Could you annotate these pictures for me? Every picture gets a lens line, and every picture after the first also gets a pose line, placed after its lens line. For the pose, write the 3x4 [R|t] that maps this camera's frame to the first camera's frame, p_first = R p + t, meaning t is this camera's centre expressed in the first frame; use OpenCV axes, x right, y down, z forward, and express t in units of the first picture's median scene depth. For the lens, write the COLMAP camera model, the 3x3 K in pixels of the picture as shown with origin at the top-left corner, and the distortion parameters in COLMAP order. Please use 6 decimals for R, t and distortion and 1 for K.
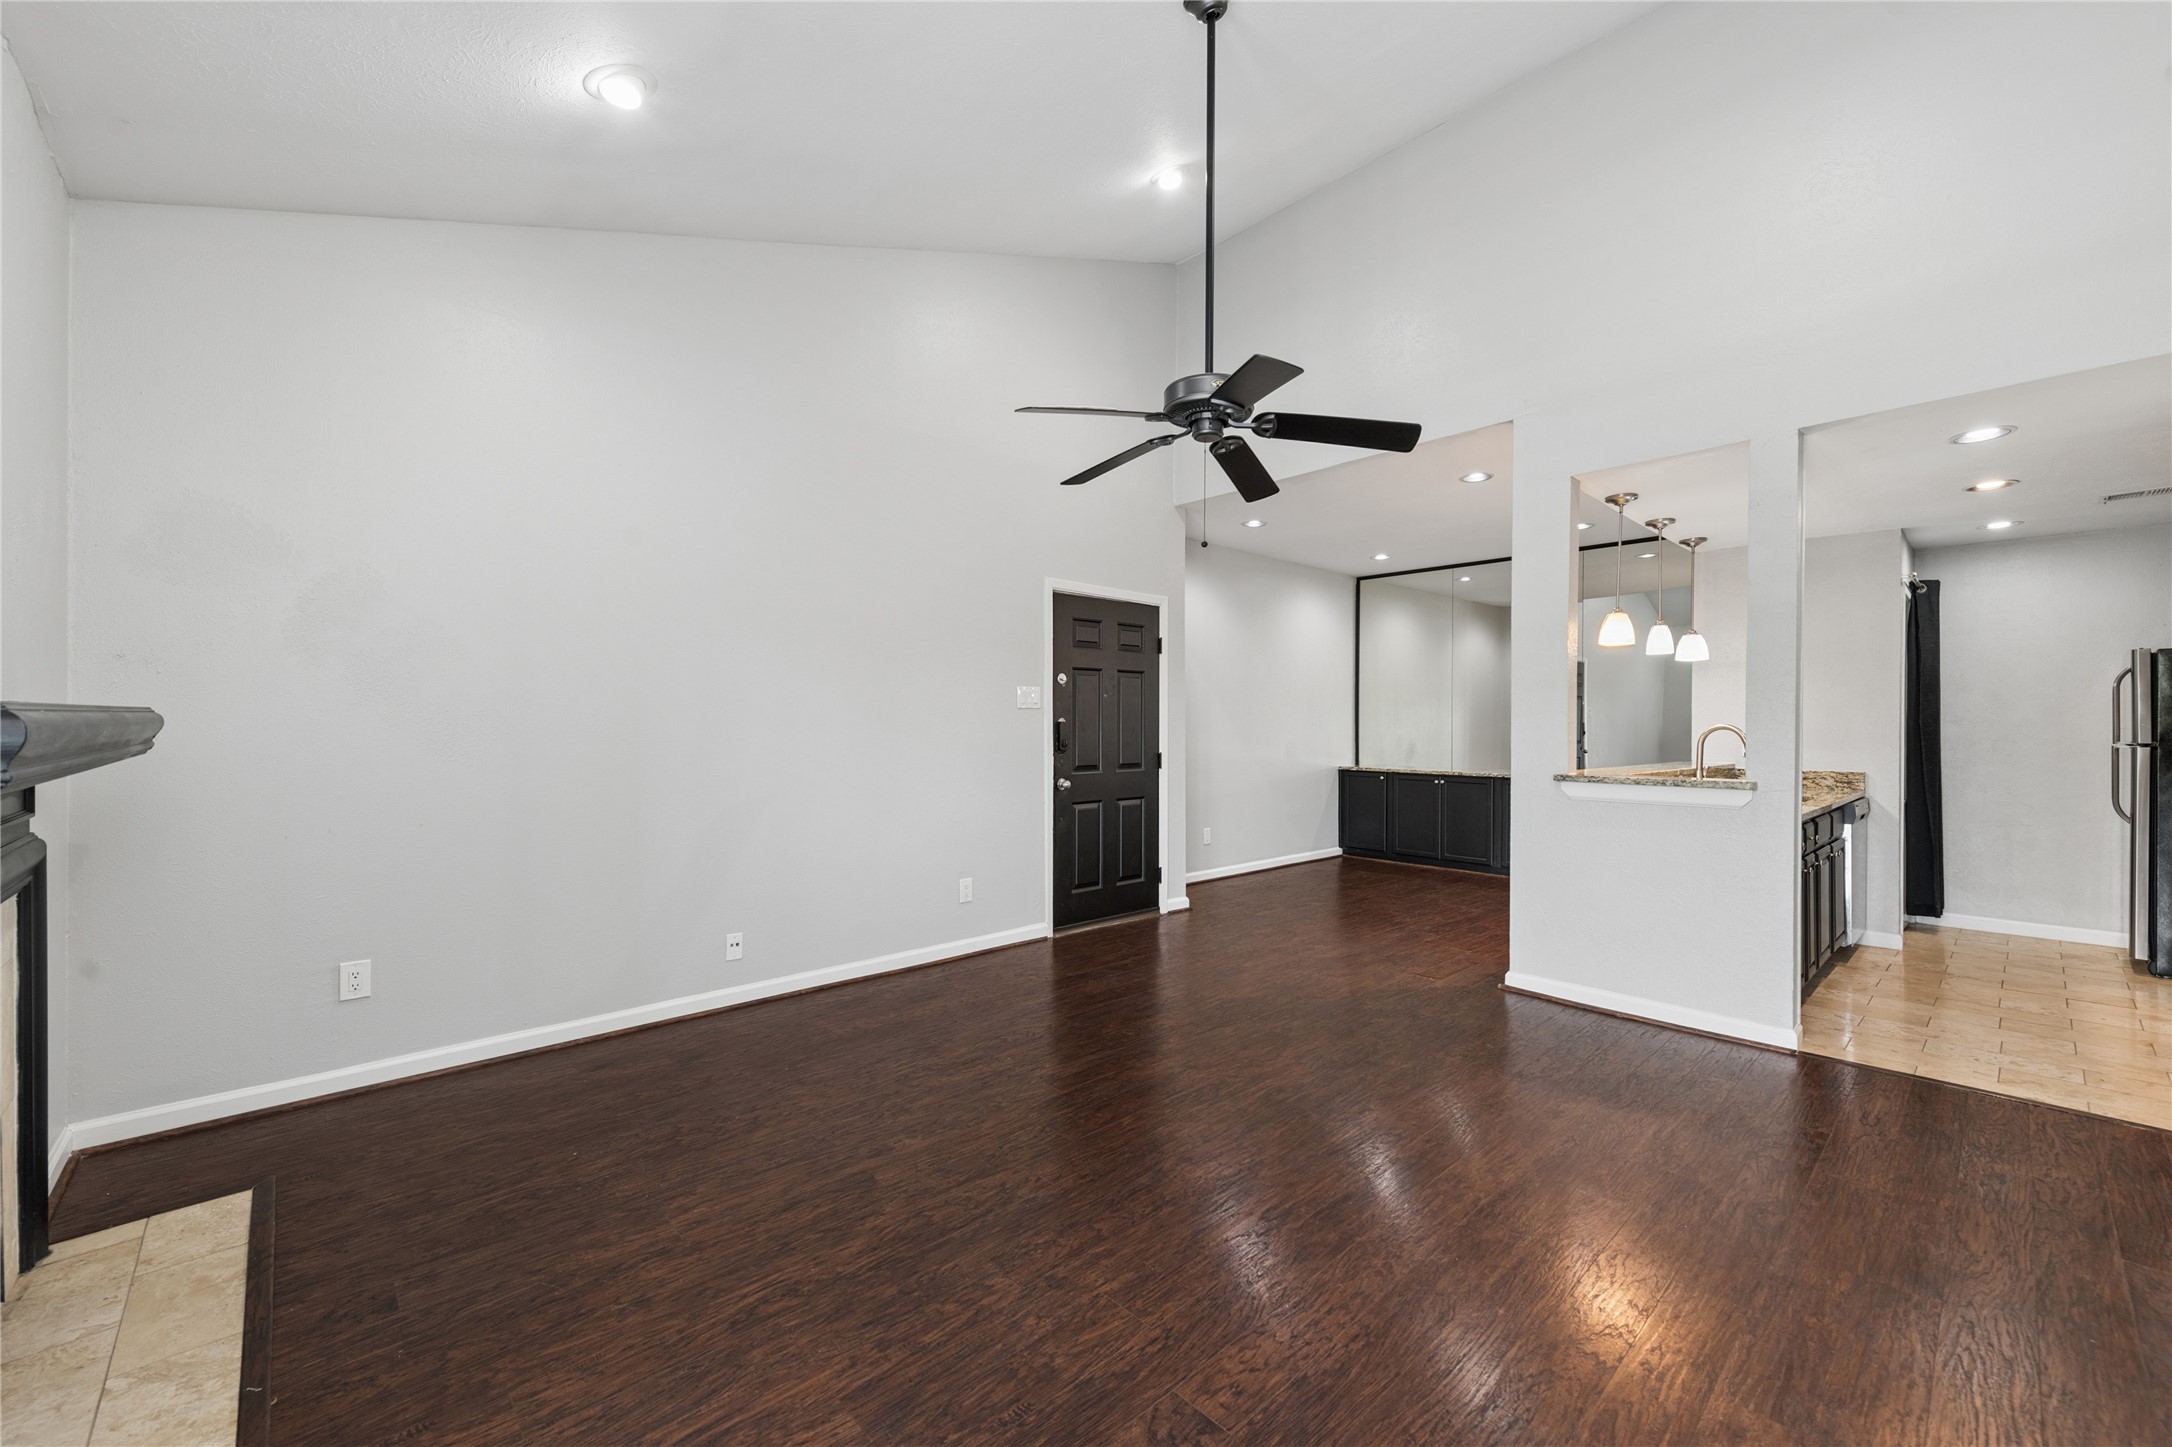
lens RADIAL K [[857.5, 0, 1086.0], [0, 857.5, 723.5], [0, 0, 1]] dist [-0.000064, -0.000018]
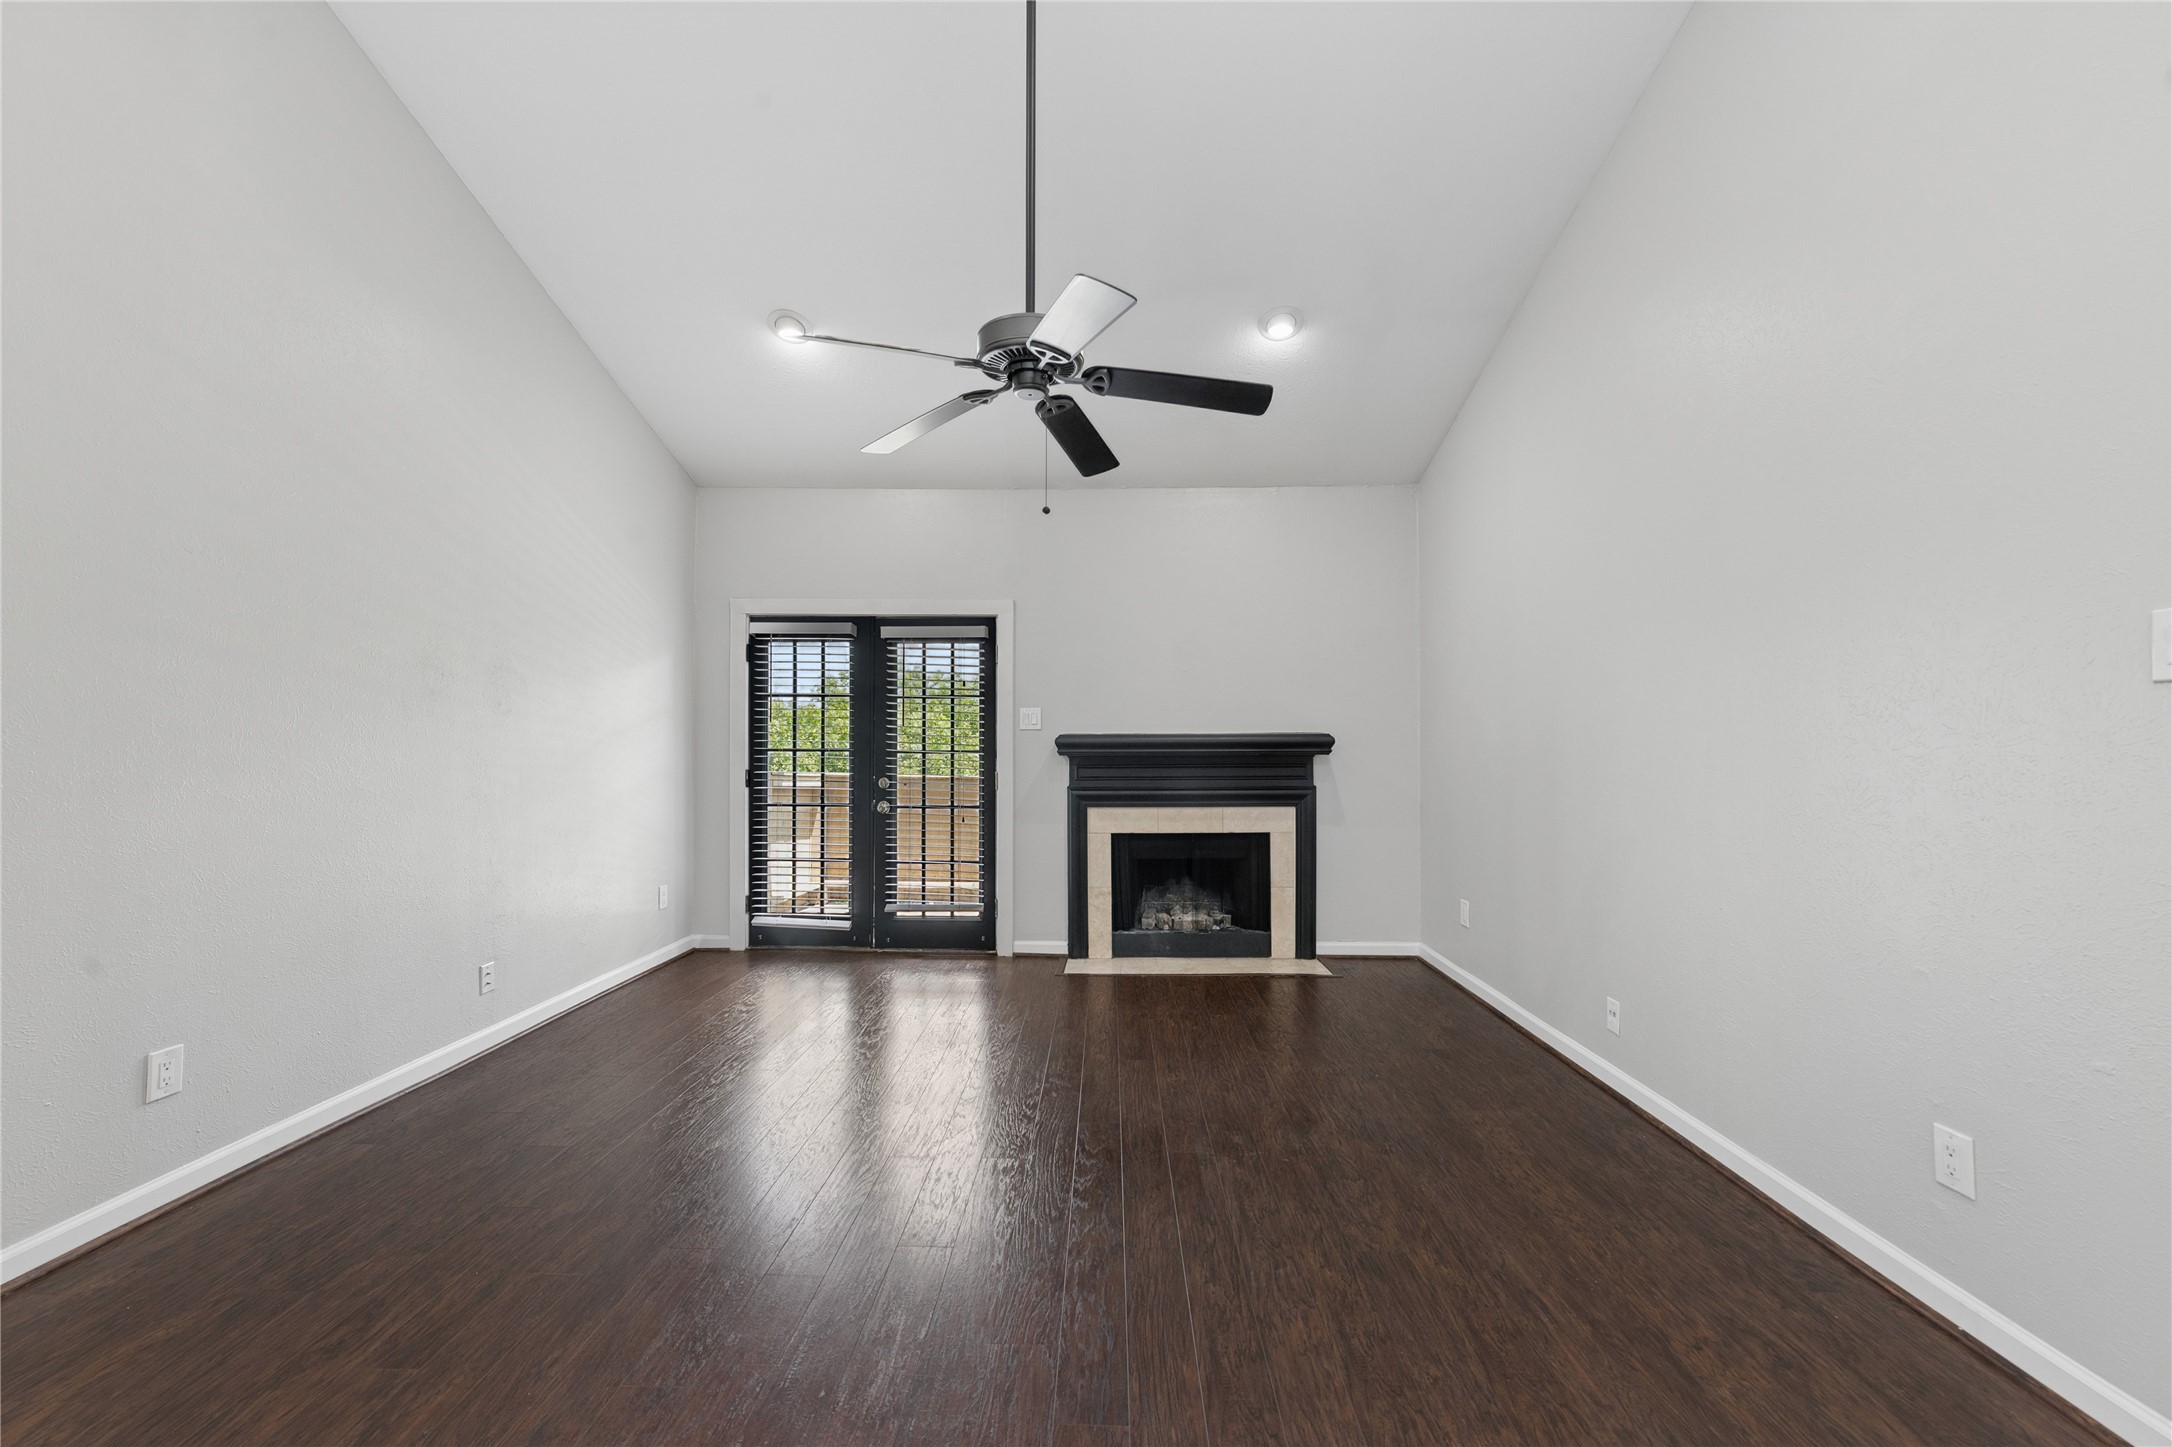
lens RADIAL K [[857.5, 0, 1086.0], [0, 857.5, 723.5], [0, 0, 1]] dist [-0.000064, -0.000018]
pose [[-0.714688, -0.023565, -0.699046, 0.672420], [-0.003634, 0.999544, -0.029980, 0.015010], [0.699434, -0.018886, -0.714448, 1.610682]]
